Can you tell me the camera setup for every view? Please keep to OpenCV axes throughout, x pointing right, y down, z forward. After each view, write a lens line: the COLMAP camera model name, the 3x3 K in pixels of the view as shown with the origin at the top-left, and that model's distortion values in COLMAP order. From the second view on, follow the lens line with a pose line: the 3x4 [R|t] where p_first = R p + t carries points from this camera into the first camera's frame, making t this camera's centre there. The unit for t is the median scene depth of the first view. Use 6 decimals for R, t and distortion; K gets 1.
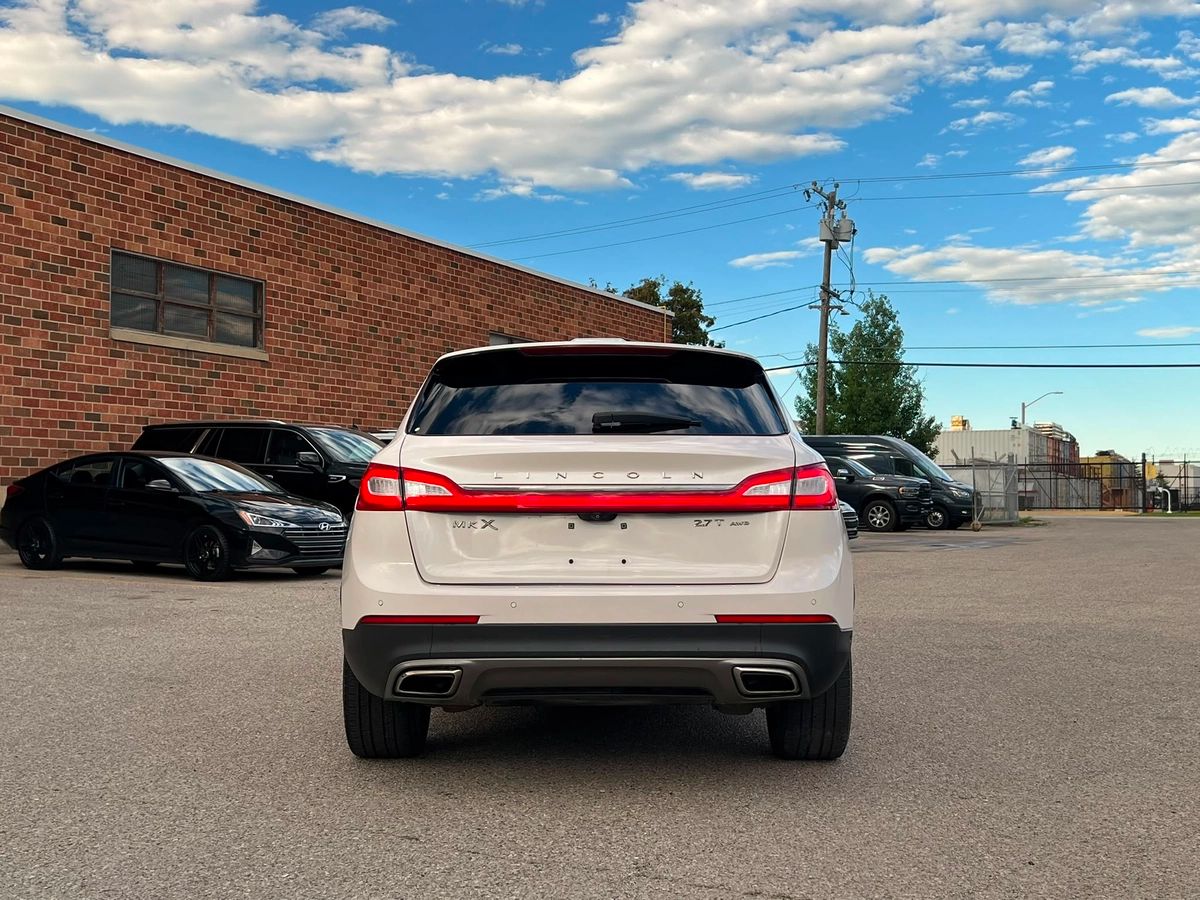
lens RADIAL K [[1397.5, 0, 607.2], [0, 1397.5, 475.3], [0, 0, 1]] dist [0.076462, 0.000000]
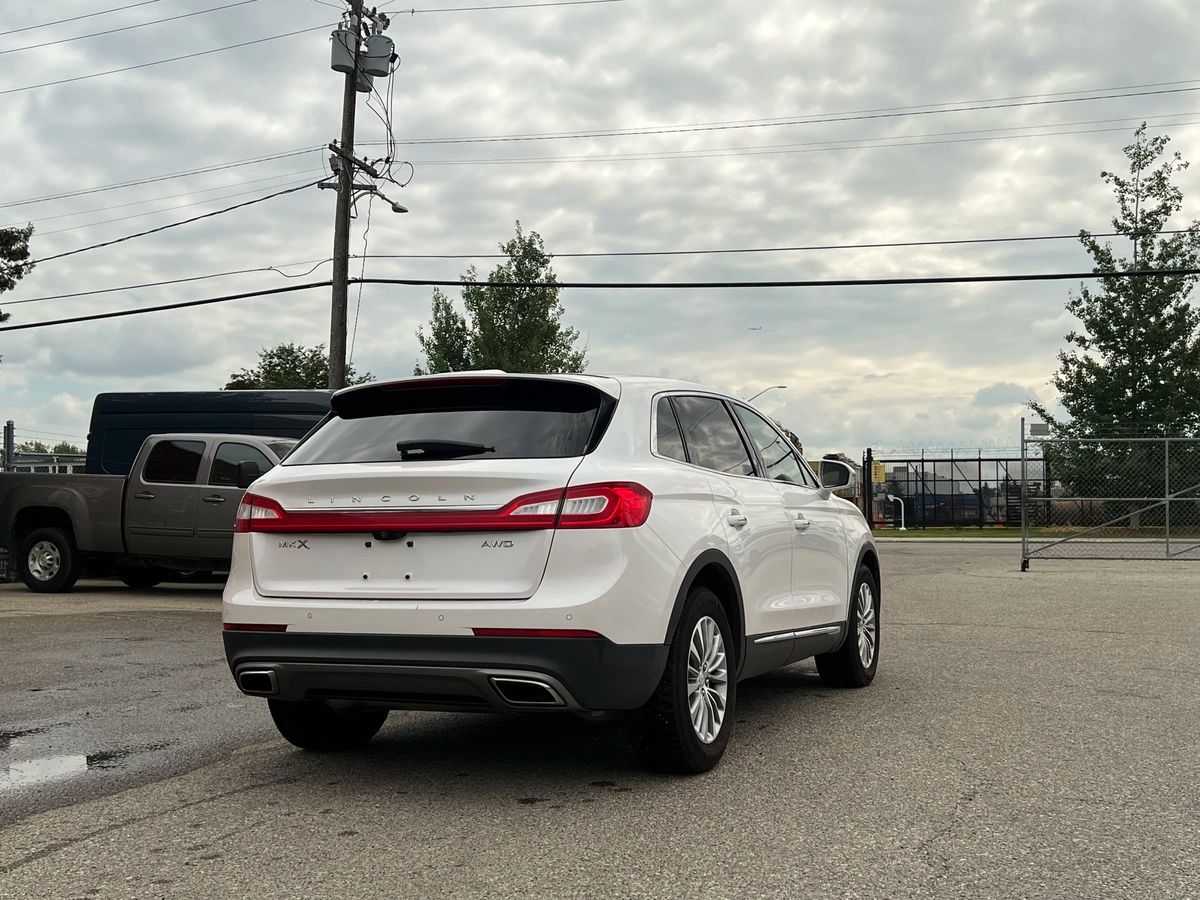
lens RADIAL K [[1397.5, 0, 594.0], [0, 1397.5, 464.4], [0, 0, 1]] dist [0.076462, 0.000000]
pose [[0.915966, -0.027863, -0.400288, 0.123338], [0.018938, 0.999476, -0.026234, 0.001041], [0.400809, 0.016449, 0.916014, 0.012382]]
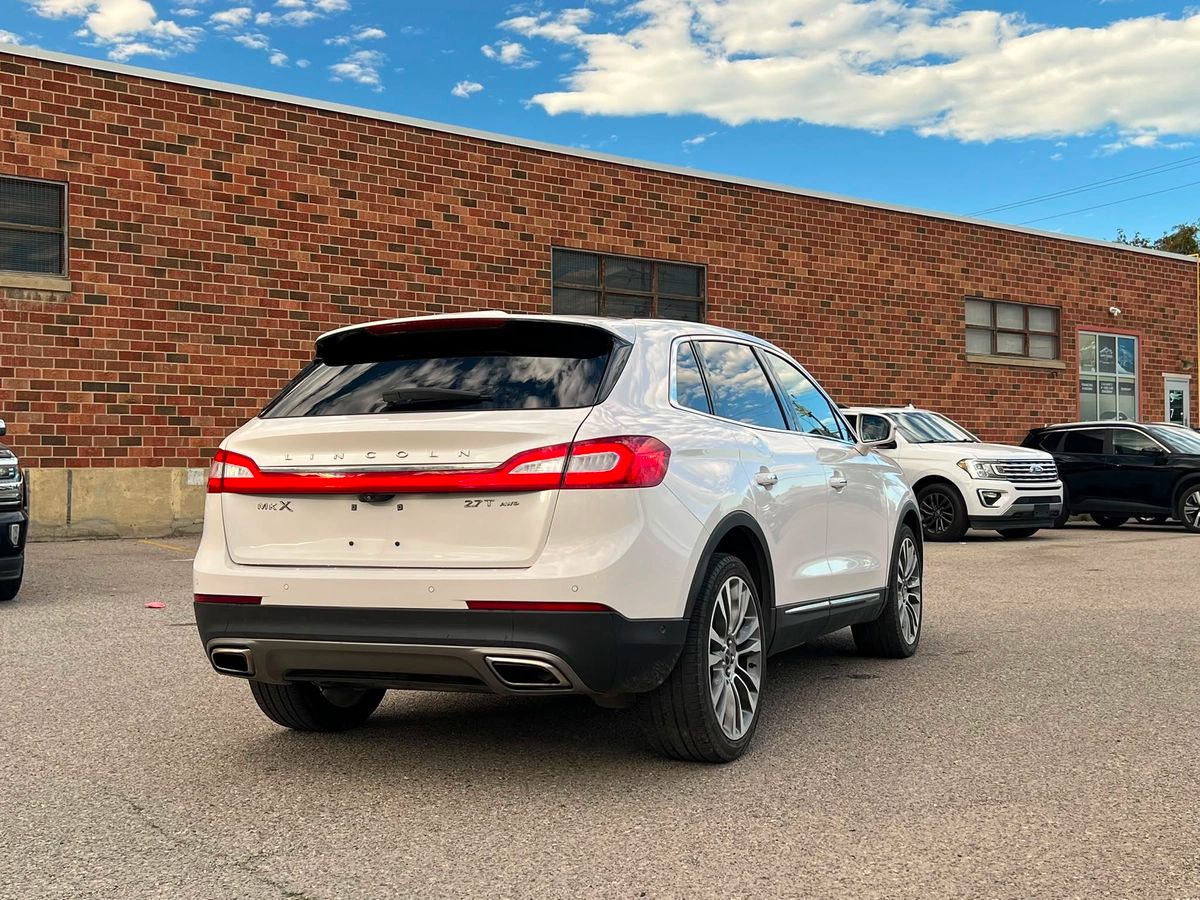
lens RADIAL K [[1397.5, 0, 607.5], [0, 1397.5, 476.7], [0, 0, 1]] dist [0.076462, 0.000000]
pose [[0.911098, -0.013724, -0.411960, 0.115294], [0.021306, 0.999677, 0.013820, 0.001017], [0.411638, -0.021368, 0.911097, 0.037826]]
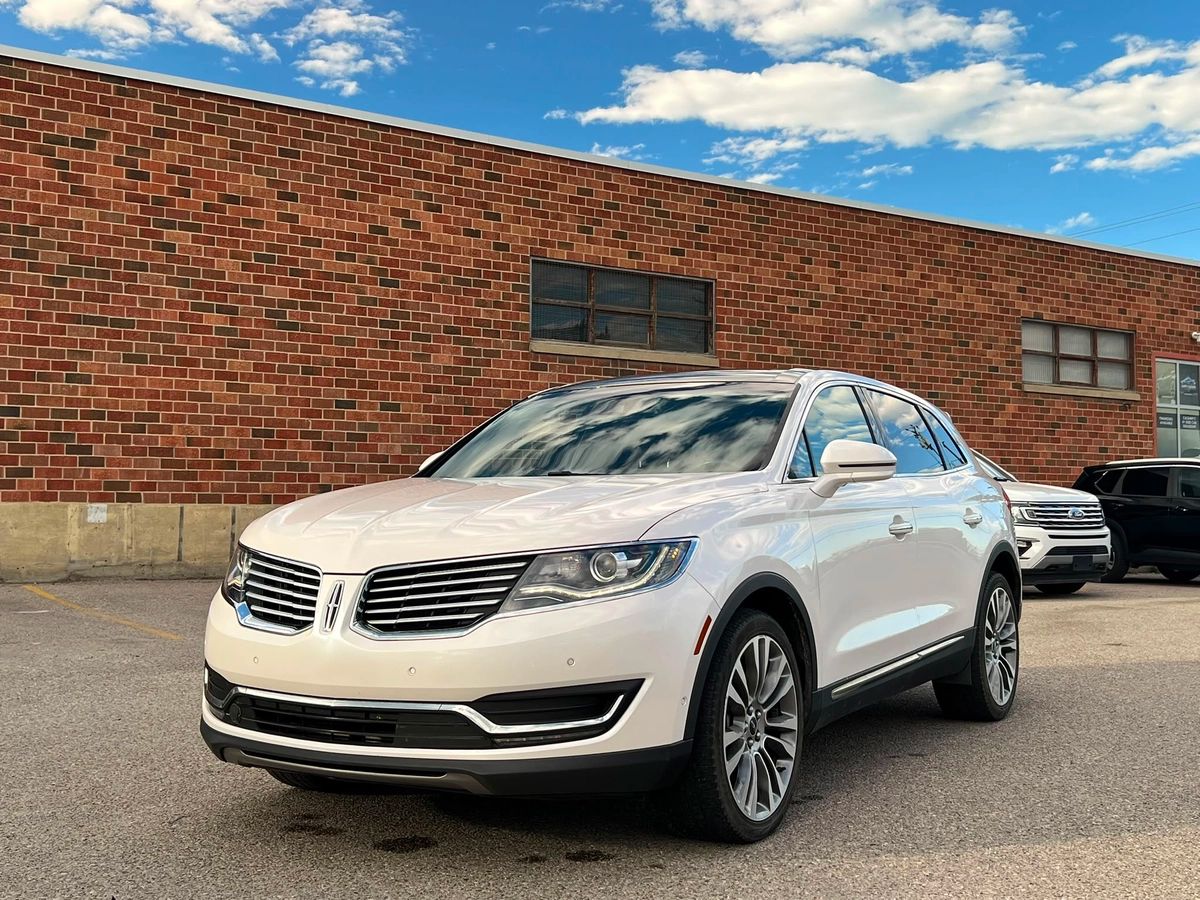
lens RADIAL K [[1397.5, 0, 606.6], [0, 1397.5, 458.2], [0, 0, 1]] dist [0.076462, 0.000000]
pose [[0.879758, -0.024712, -0.474780, 0.130677], [0.013241, 0.999534, -0.027489, 0.002338], [0.475238, 0.017898, 0.879675, 0.175773]]
